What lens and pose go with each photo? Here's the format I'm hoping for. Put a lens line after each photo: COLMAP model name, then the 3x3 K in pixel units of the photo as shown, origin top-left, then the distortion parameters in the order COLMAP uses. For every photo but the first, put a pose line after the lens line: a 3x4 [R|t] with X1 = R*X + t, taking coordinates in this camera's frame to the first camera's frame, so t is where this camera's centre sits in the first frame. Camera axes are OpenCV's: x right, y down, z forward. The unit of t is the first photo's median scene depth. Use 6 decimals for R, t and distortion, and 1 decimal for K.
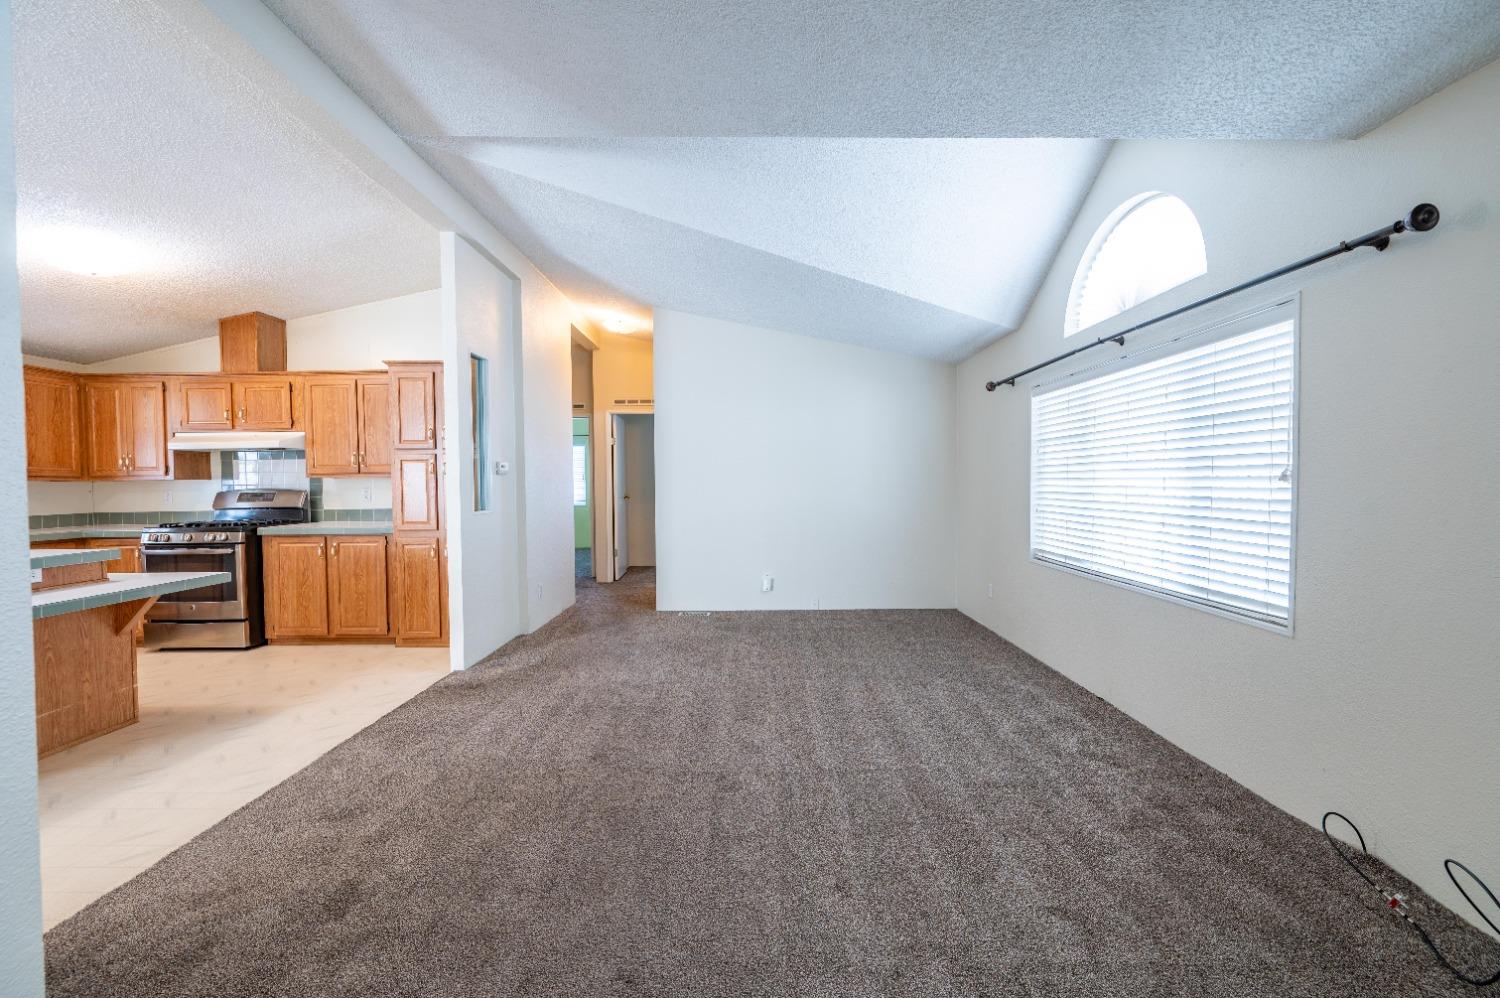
lens RADIAL K [[596.9, 0, 750.0], [0, 596.9, 499.0], [0, 0, 1]] dist [0.000506, 0.000319]
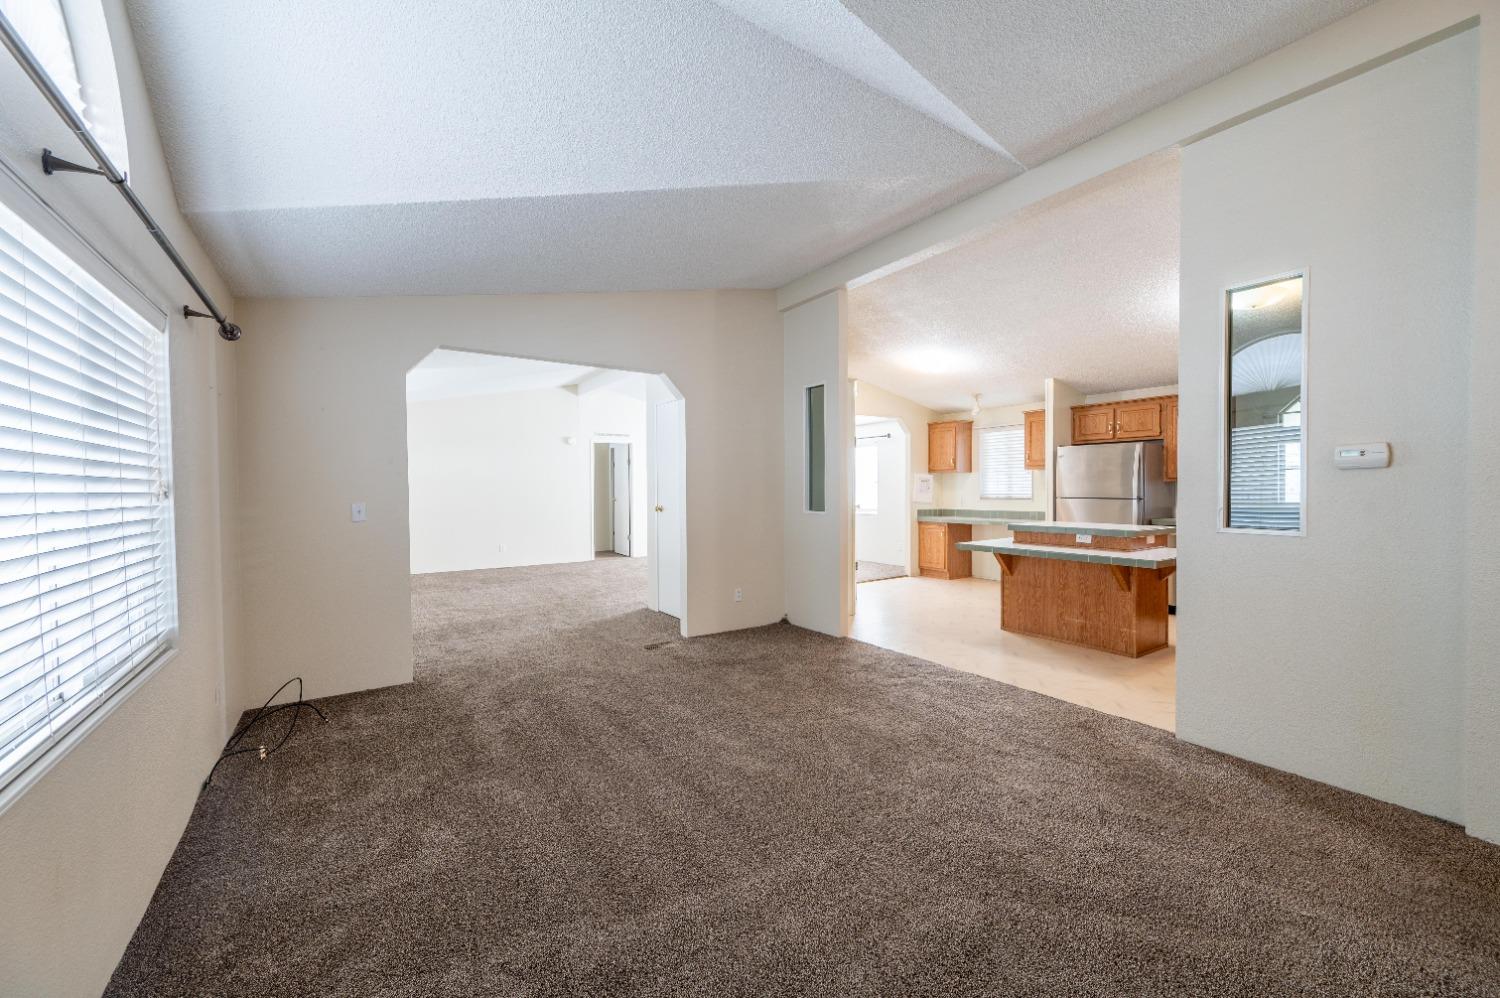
lens RADIAL K [[596.9, 0, 750.0], [0, 596.9, 499.0], [0, 0, 1]] dist [0.000506, 0.000319]
pose [[-0.826873, 0.024739, -0.561845, 0.305429], [-0.003304, 0.998801, 0.048842, -0.036594], [0.562379, 0.042243, -0.825800, 1.070183]]
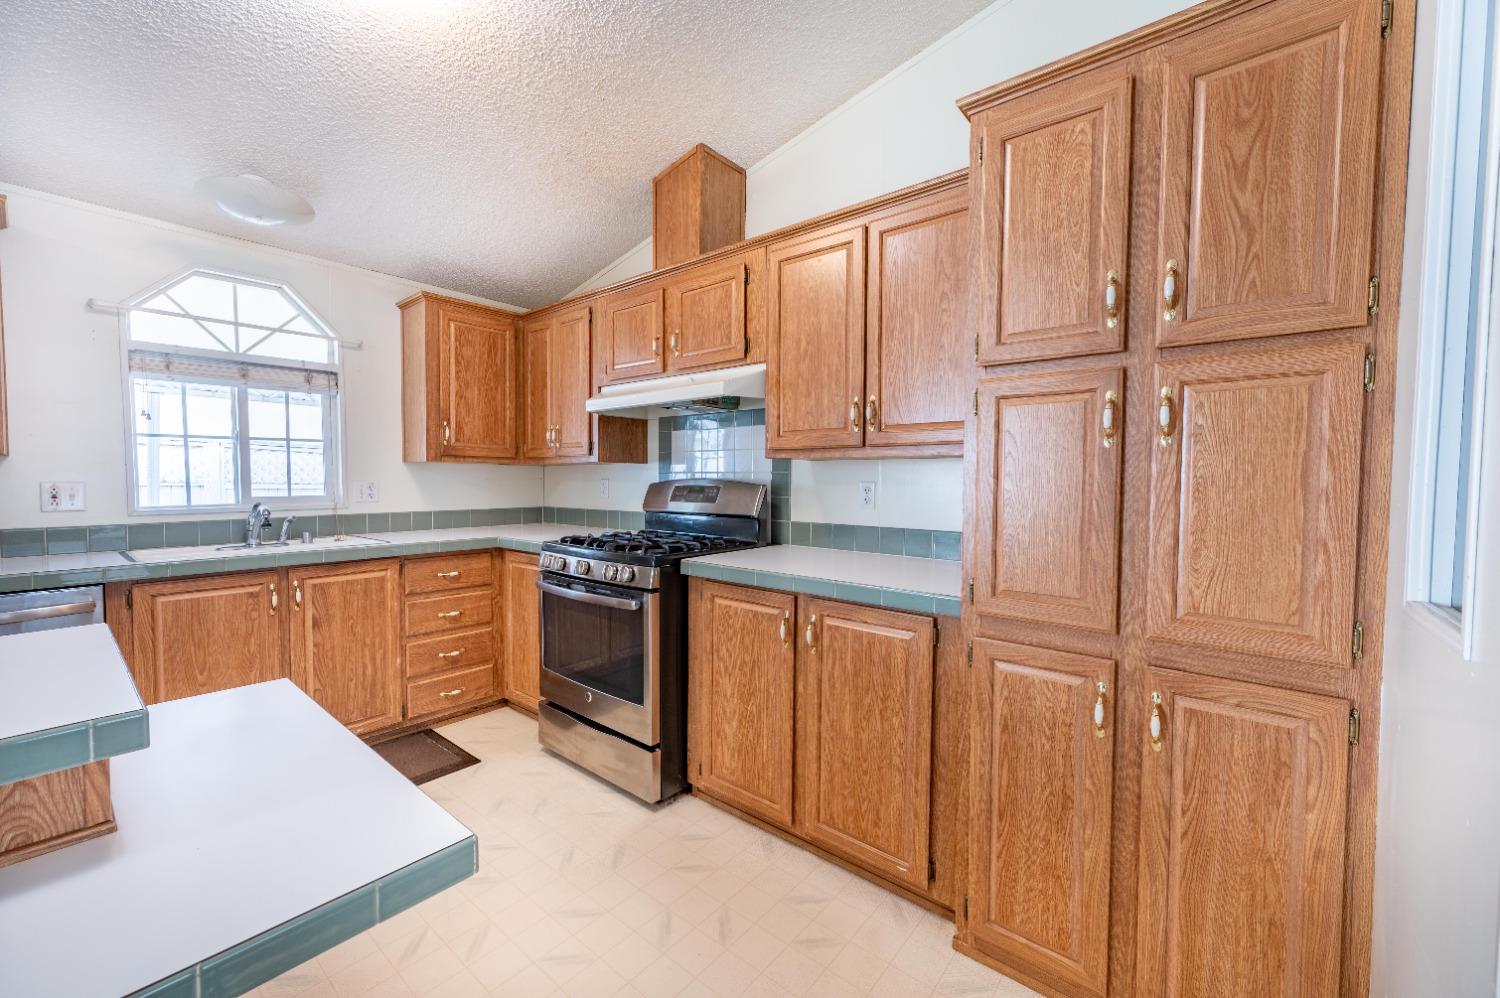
lens RADIAL K [[587.8, 0, 750.0], [0, 587.8, 499.0], [0, 0, 1]] dist [-0.001440, -0.000035]
pose [[0.776355, 0.039211, -0.629075, -0.457058], [-0.031831, 0.999229, 0.023001, -0.013193], [0.629491, 0.002167, 0.777005, 0.629233]]
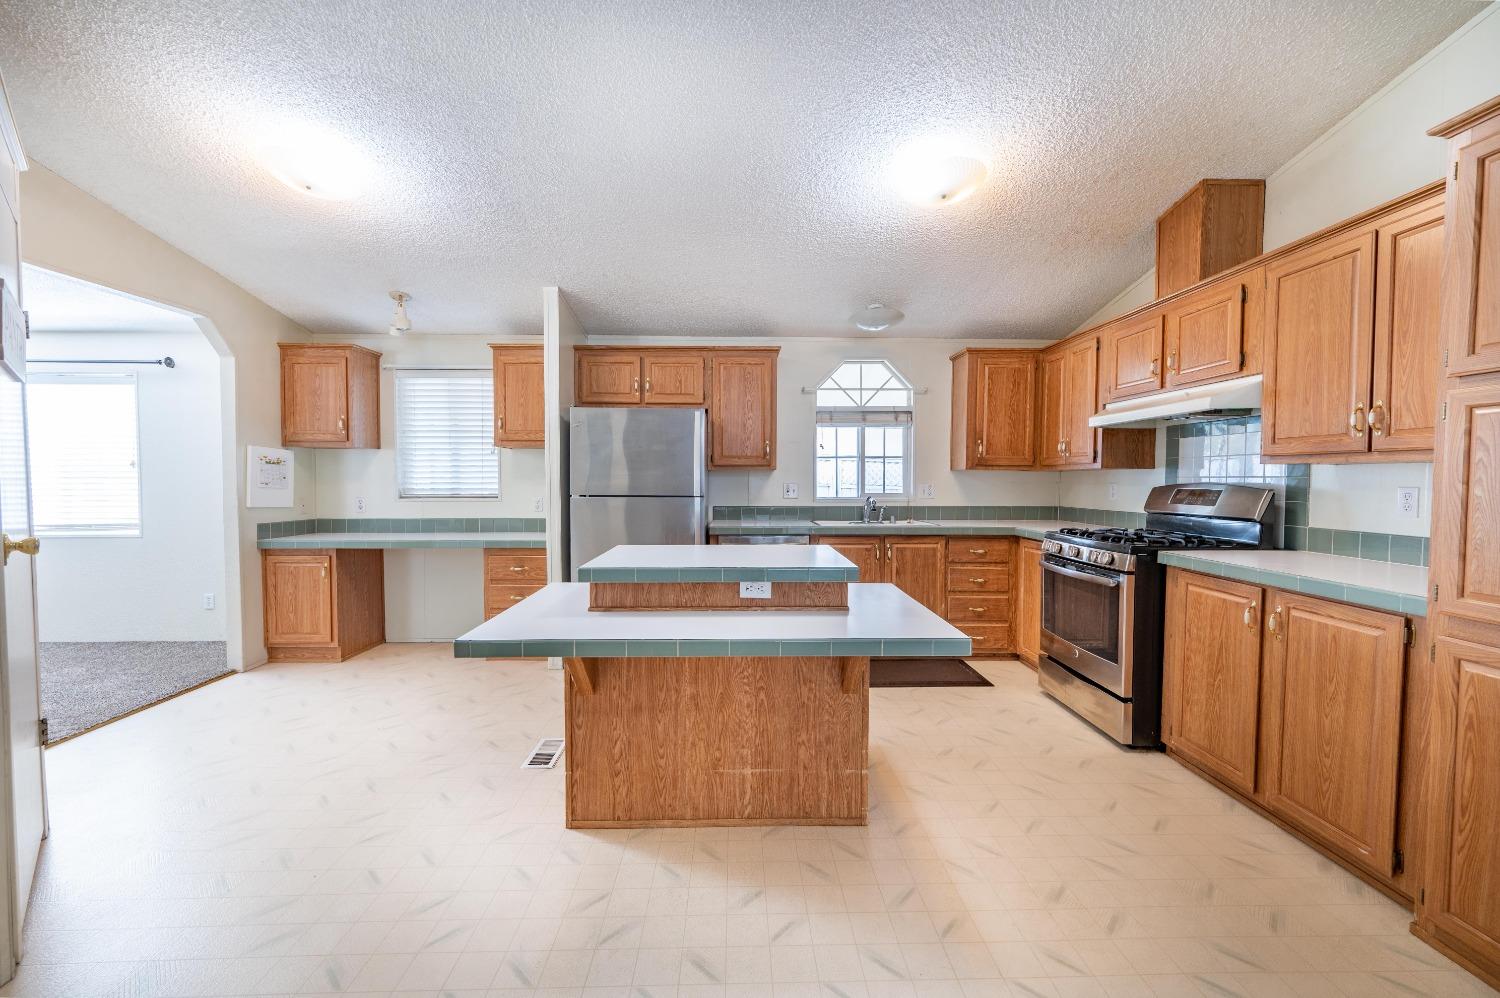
lens RADIAL K [[596.9, 0, 750.0], [0, 596.9, 499.0], [0, 0, 1]] dist [0.000506, 0.000319]
pose [[0.029724, 0.047534, -0.998427, -0.244446], [-0.031897, 0.998405, 0.046583, -0.015650], [0.999049, 0.030462, 0.031193, 0.553263]]
